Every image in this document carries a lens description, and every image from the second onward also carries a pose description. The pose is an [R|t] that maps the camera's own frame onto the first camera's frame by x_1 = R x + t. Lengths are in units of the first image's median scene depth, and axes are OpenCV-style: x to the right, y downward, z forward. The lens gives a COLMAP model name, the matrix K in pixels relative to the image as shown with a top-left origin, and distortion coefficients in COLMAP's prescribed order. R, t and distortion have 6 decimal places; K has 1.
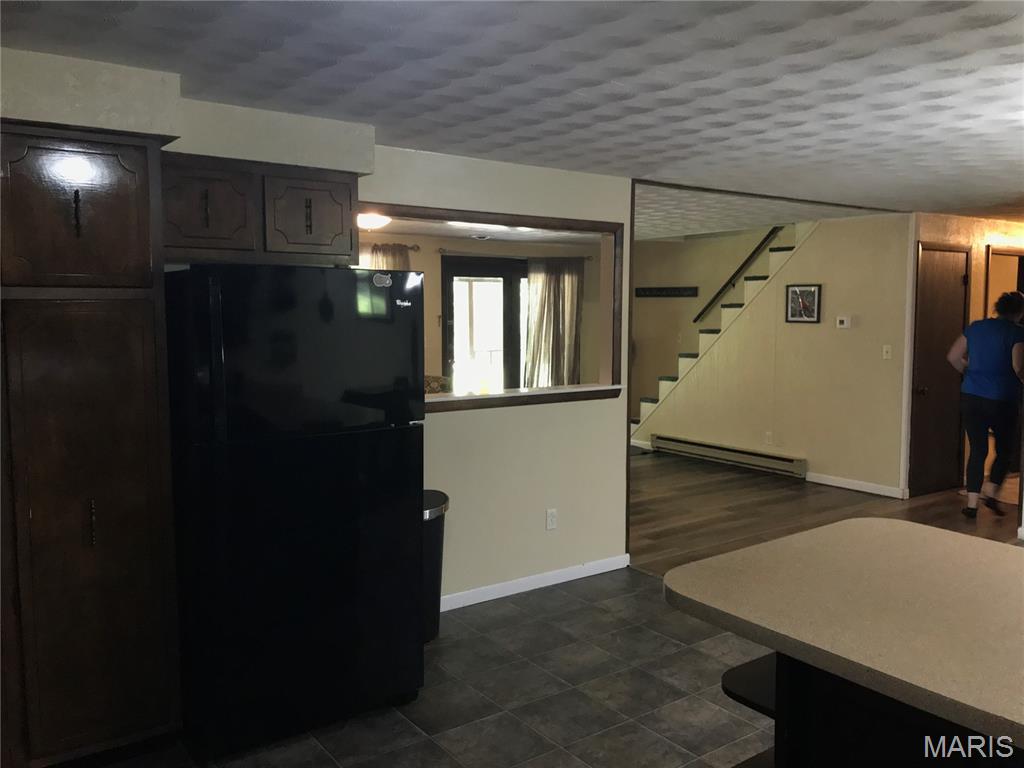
lens RADIAL K [[839.1, 0, 506.7], [0, 839.1, 383.3], [0, 0, 1]] dist [0.023913, -0.025494]
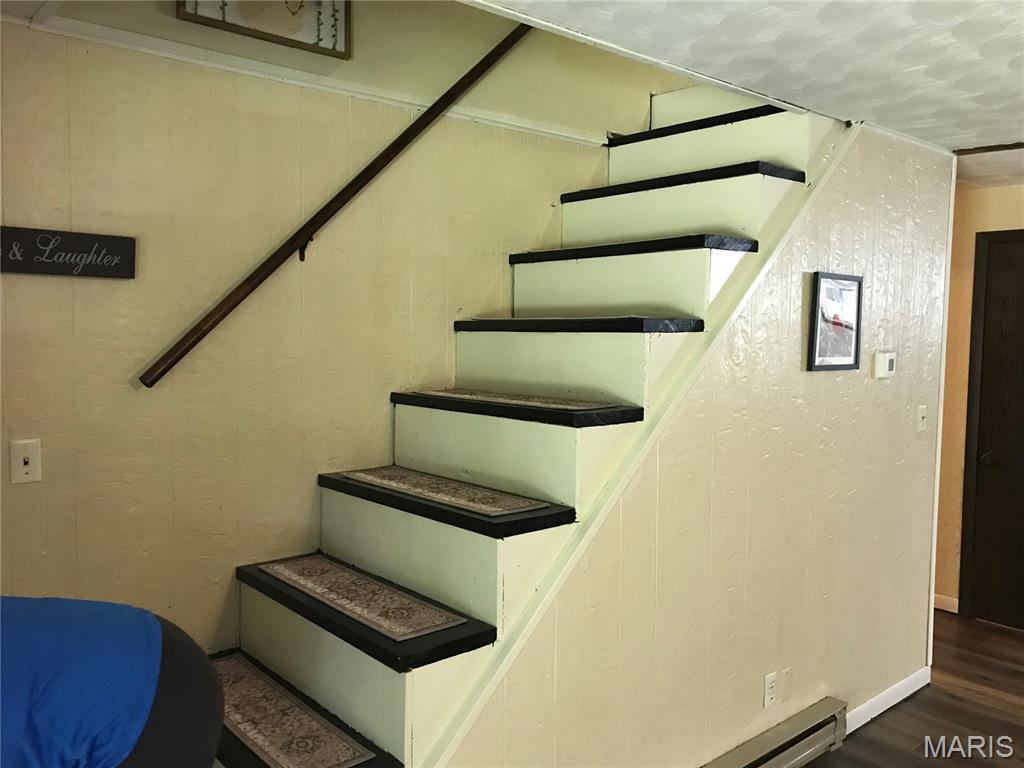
lens RADIAL K [[839.1, 0, 512.6], [0, 839.1, 382.6], [0, 0, 1]] dist [0.023913, -0.025494]
pose [[-0.099945, -0.070029, 0.992526, -0.074994], [0.078109, 0.993890, 0.077990, -0.286206], [-0.991922, 0.085320, -0.093865, 3.125353]]
